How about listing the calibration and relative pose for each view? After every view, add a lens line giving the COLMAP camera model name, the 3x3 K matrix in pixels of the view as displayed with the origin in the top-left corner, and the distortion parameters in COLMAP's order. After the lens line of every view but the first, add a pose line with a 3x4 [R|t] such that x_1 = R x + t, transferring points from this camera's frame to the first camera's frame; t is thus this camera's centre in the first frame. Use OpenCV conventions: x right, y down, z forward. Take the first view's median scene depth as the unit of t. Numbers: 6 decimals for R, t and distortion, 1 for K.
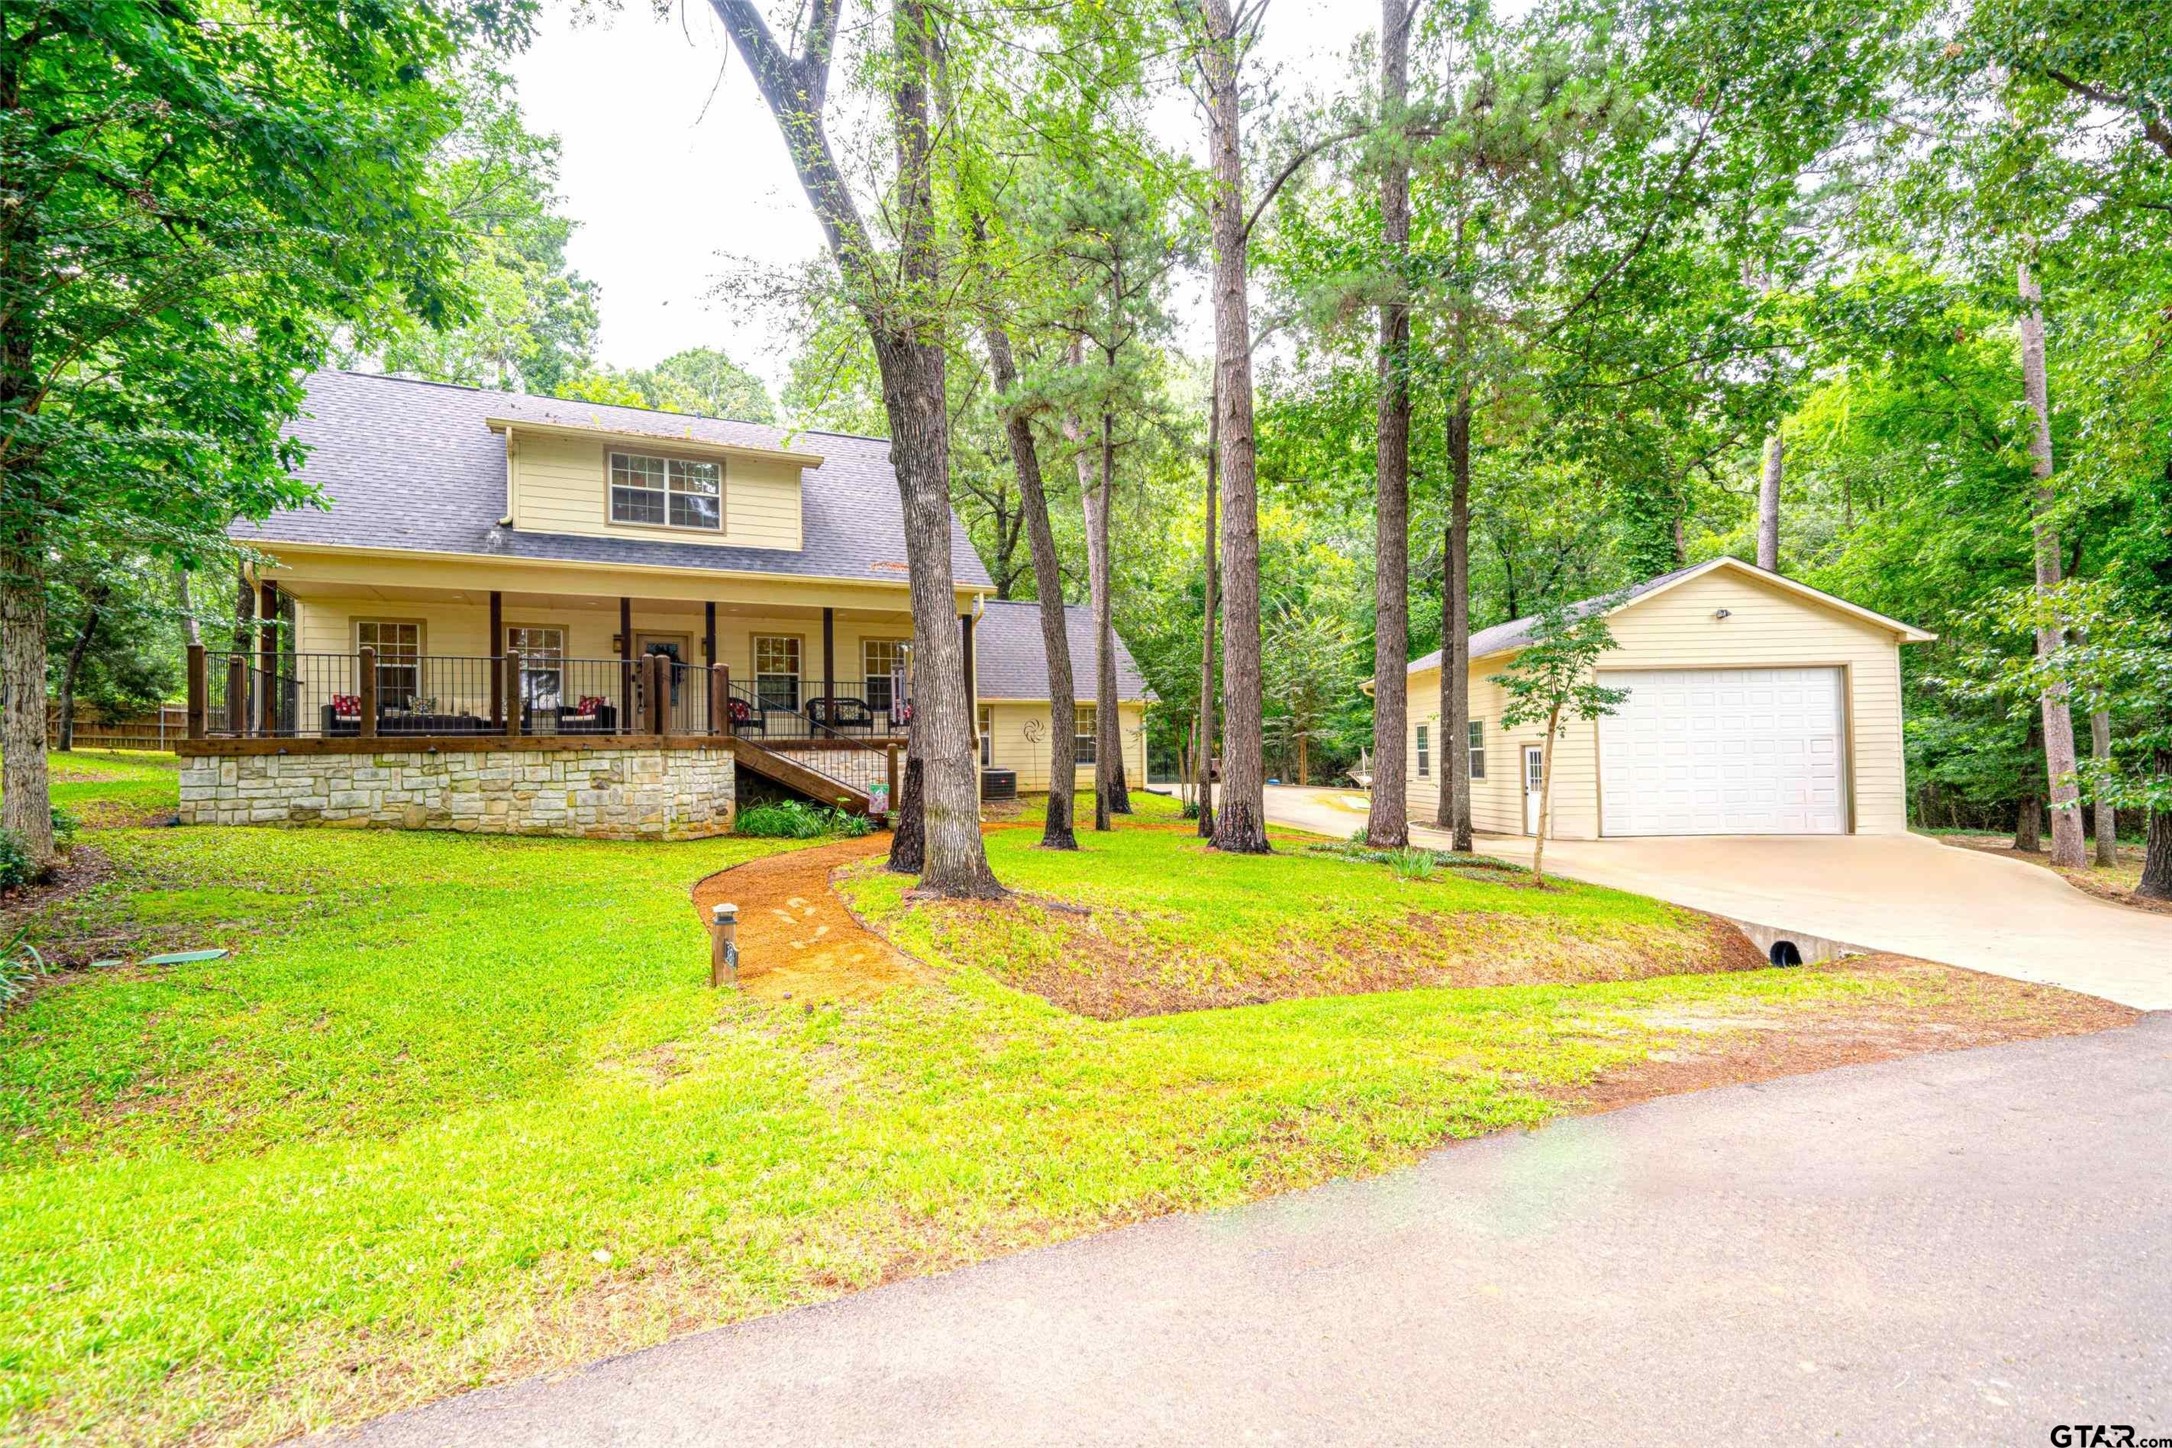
lens RADIAL K [[981.2, 0, 1084.7], [0, 981.2, 722.0], [0, 0, 1]] dist [-0.000814, -0.000167]
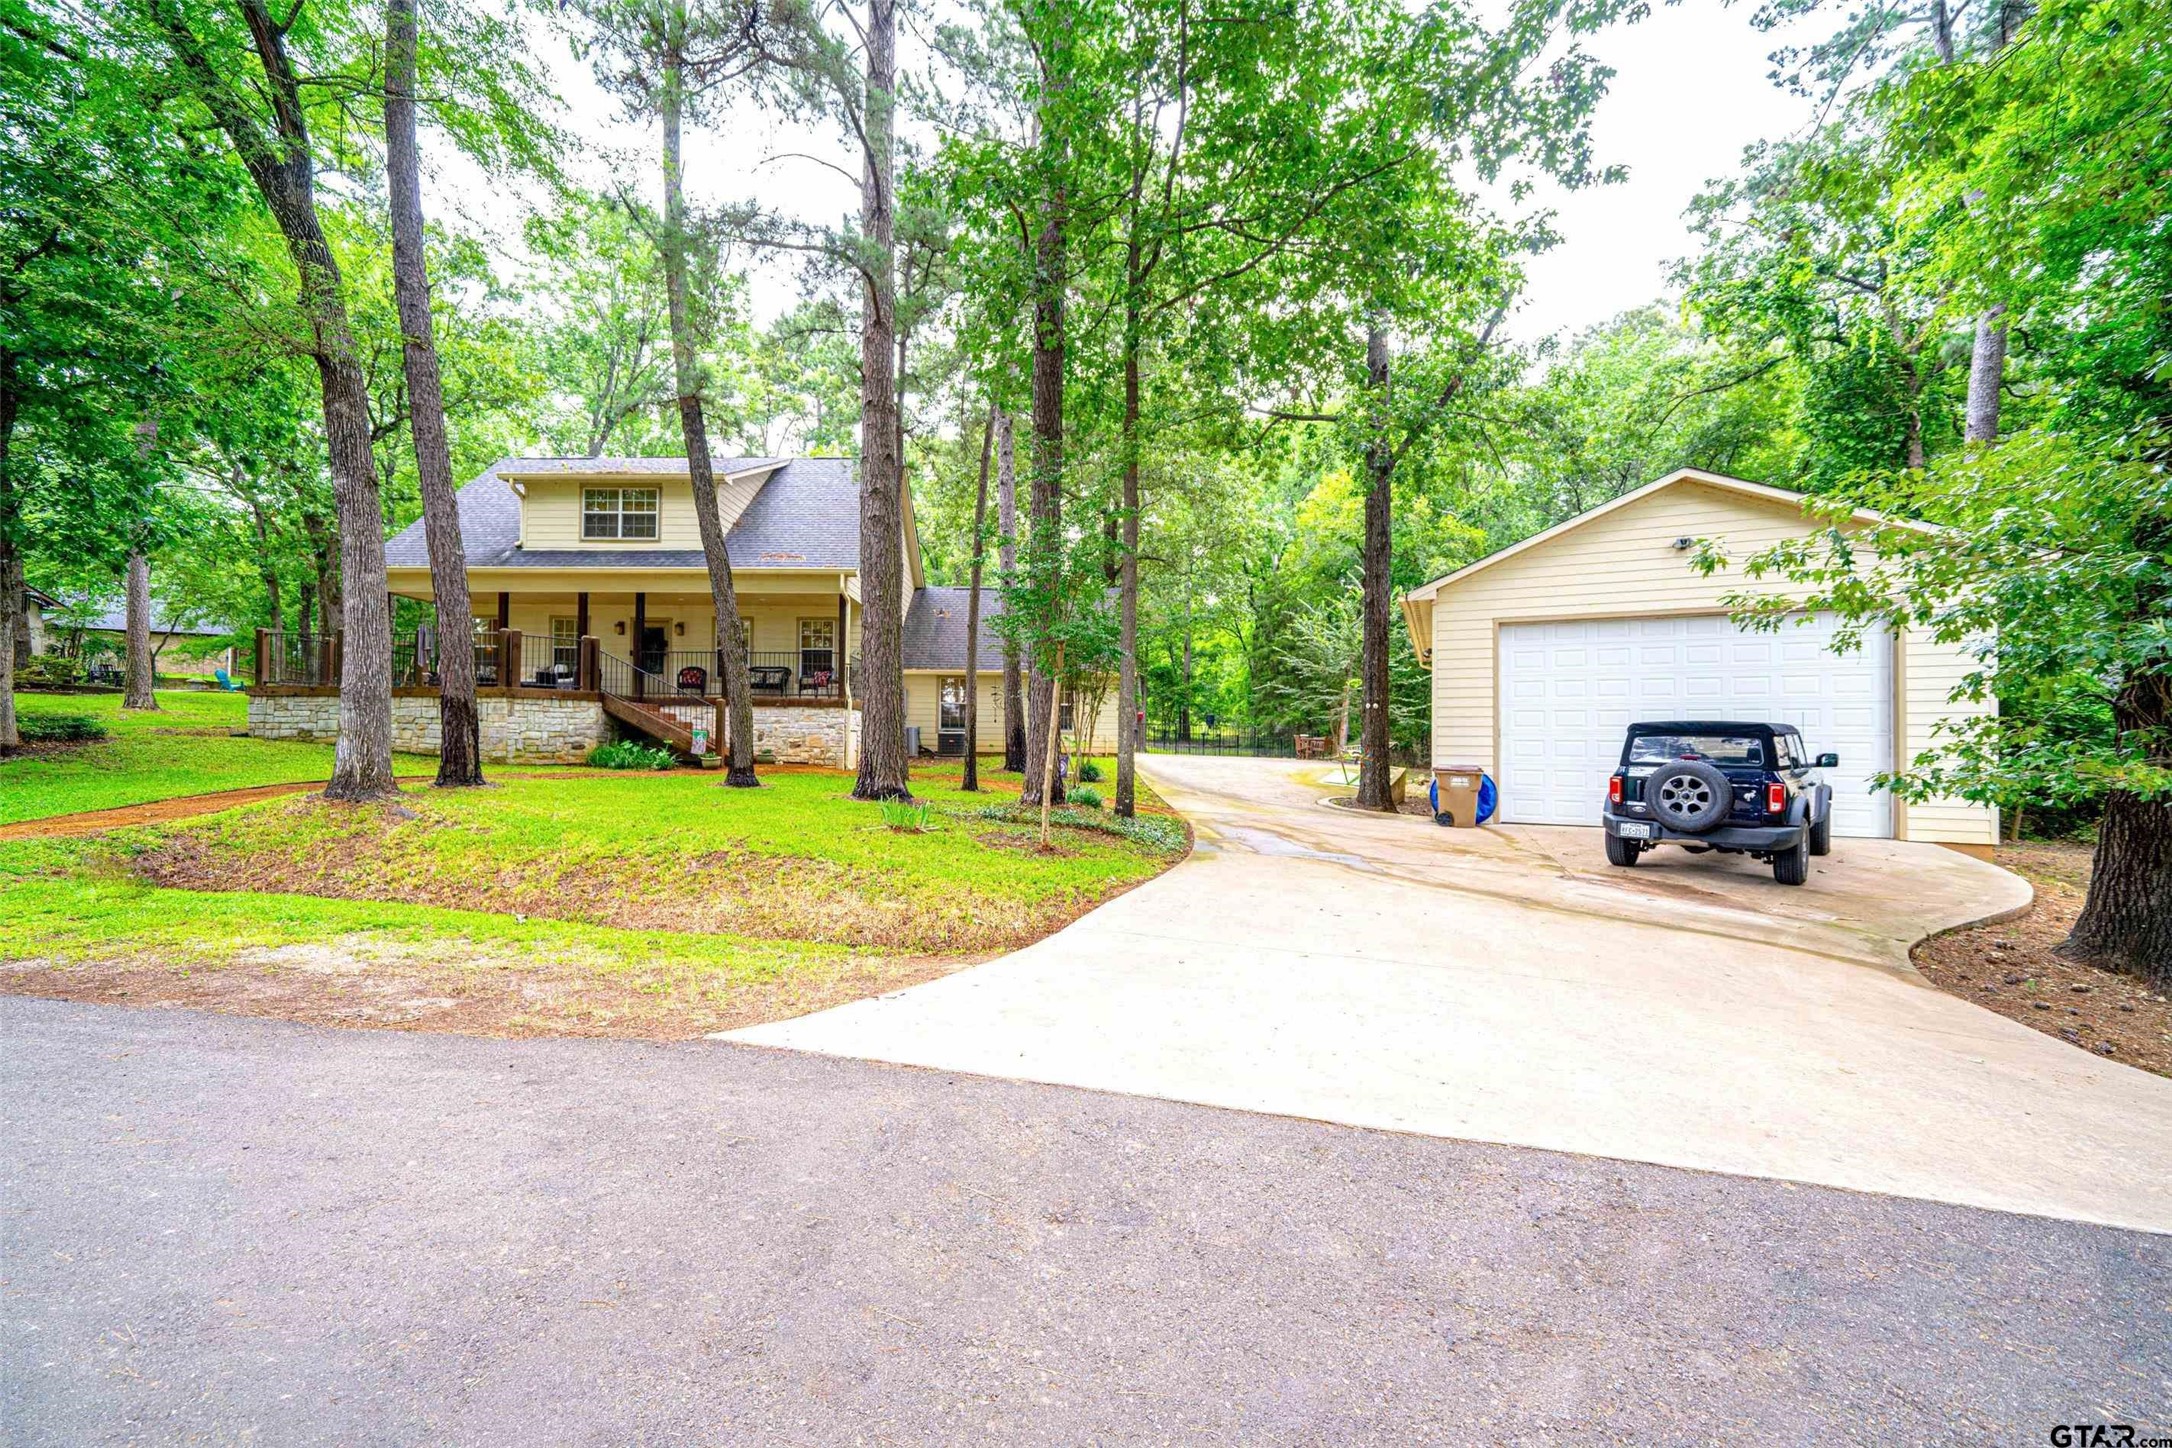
lens RADIAL K [[800.0, 0, 1071.4], [0, 800.0, 736.7], [0, 0, 1]] dist [-0.009357, -0.000135]
pose [[0.893999, 0.023430, -0.447457, 0.701037], [-0.010780, 0.999468, 0.030797, 0.036305], [0.447940, -0.022709, 0.893775, 0.325023]]
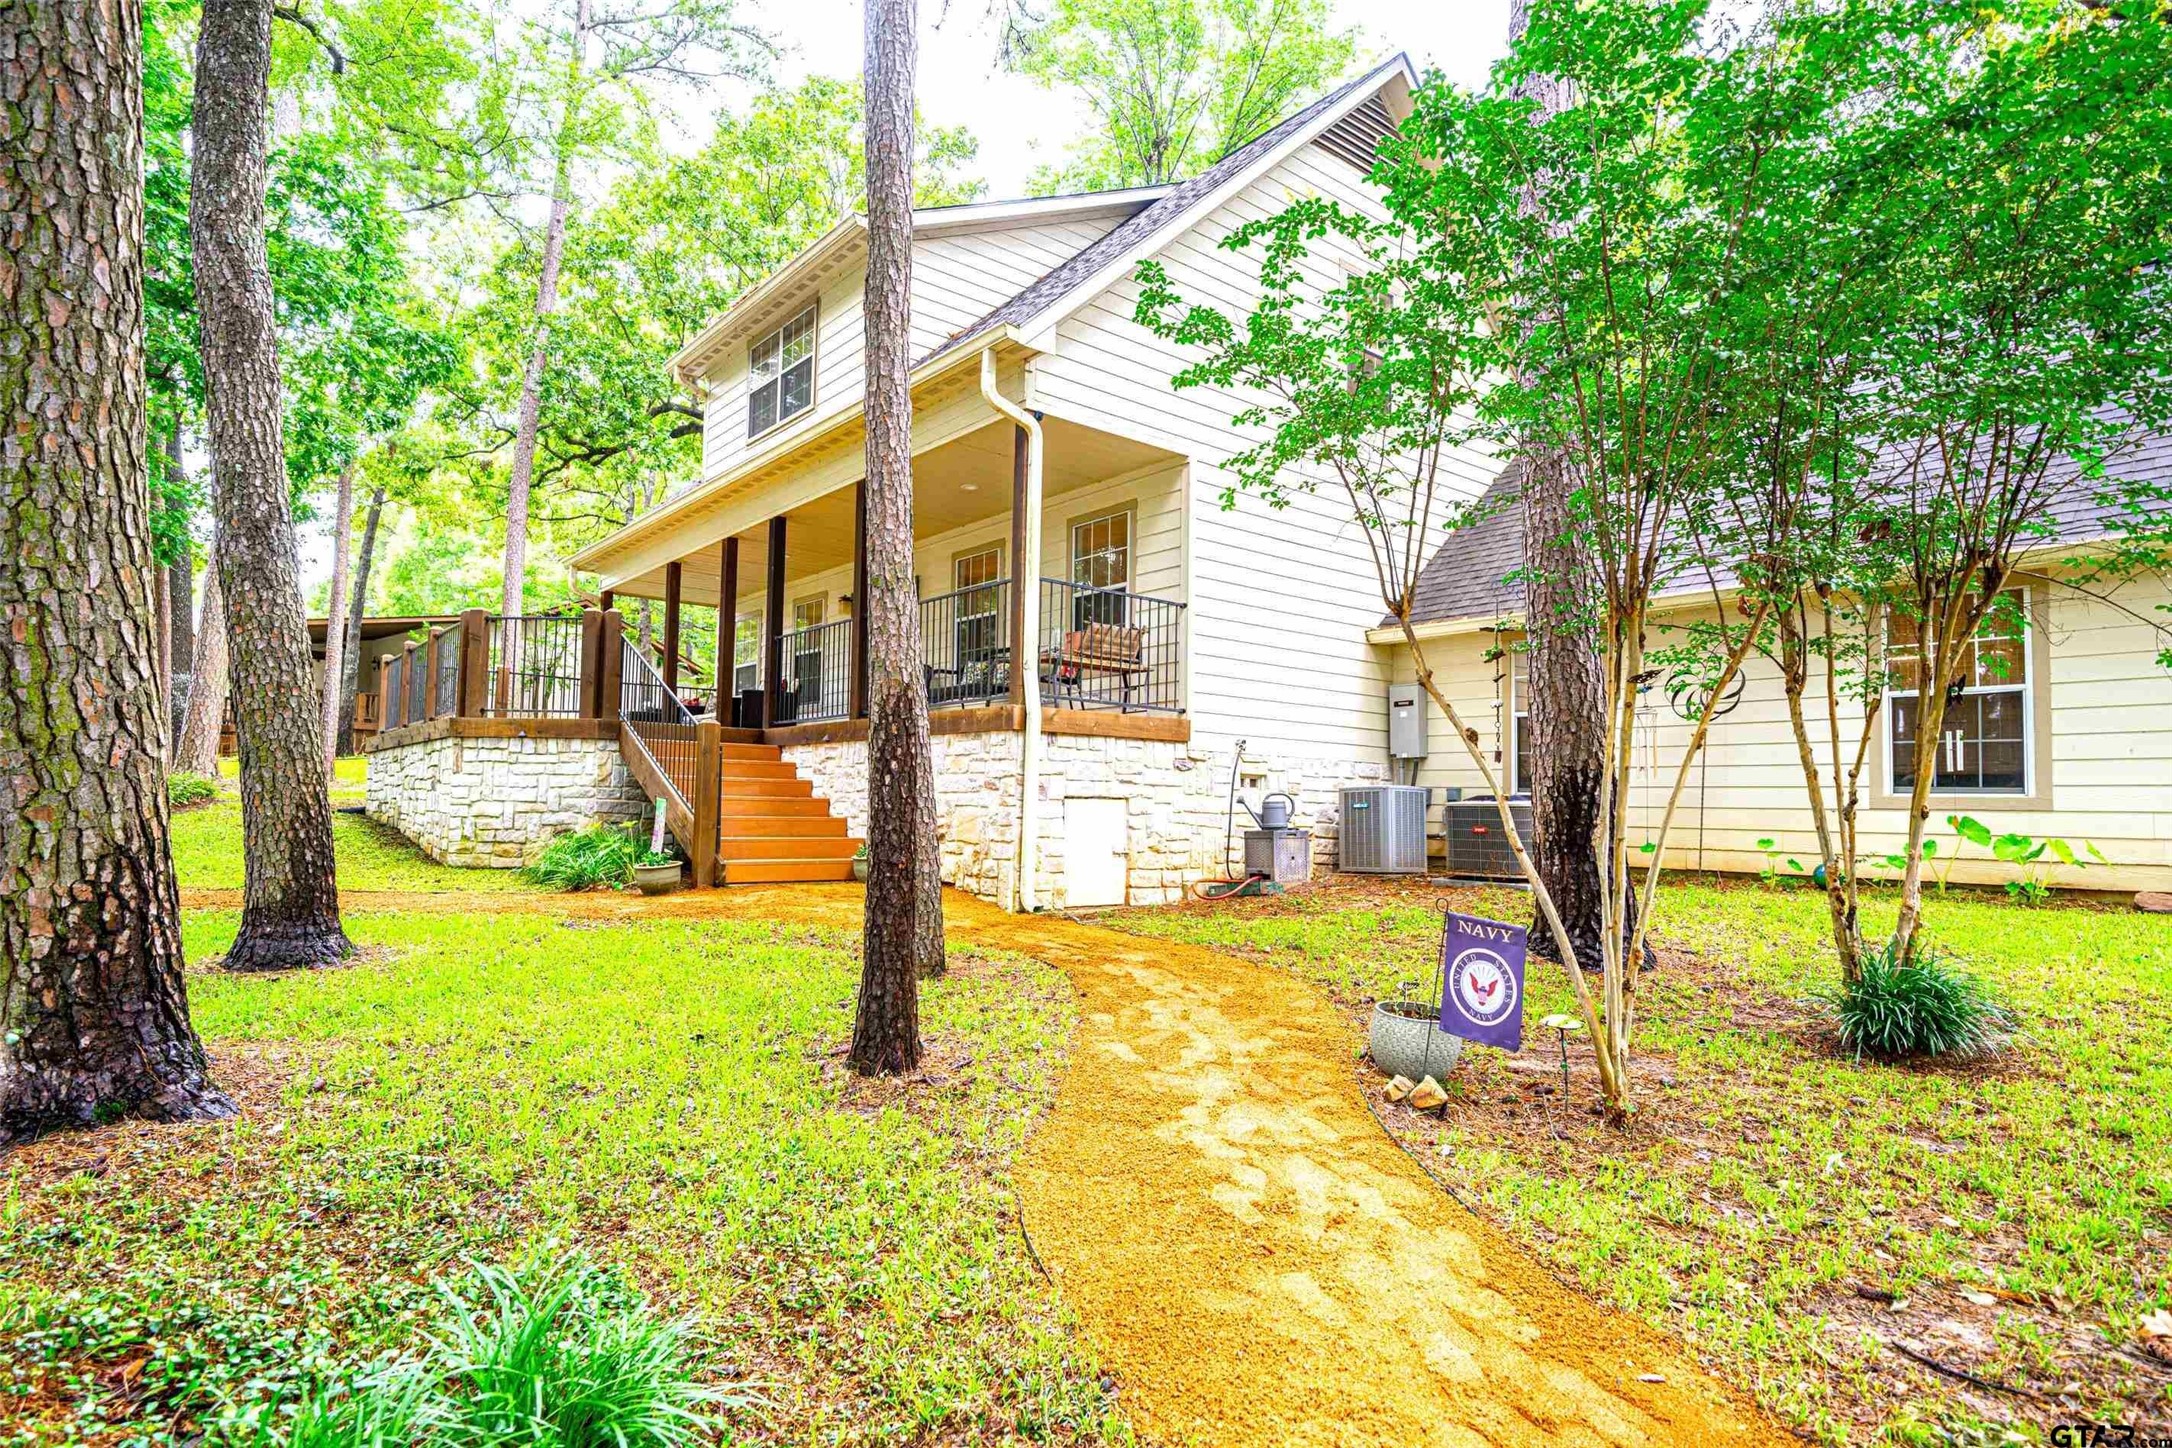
lens RADIAL K [[1163.9, 0, 1091.5], [0, 1163.9, 709.6], [0, 0, 1]] dist [0.024291, 0.000242]
pose [[0.232095, -0.050975, -0.971357, 0.471112], [0.019423, 0.998670, -0.047768, 0.052597], [0.972499, -0.007780, 0.232776, 1.140712]]
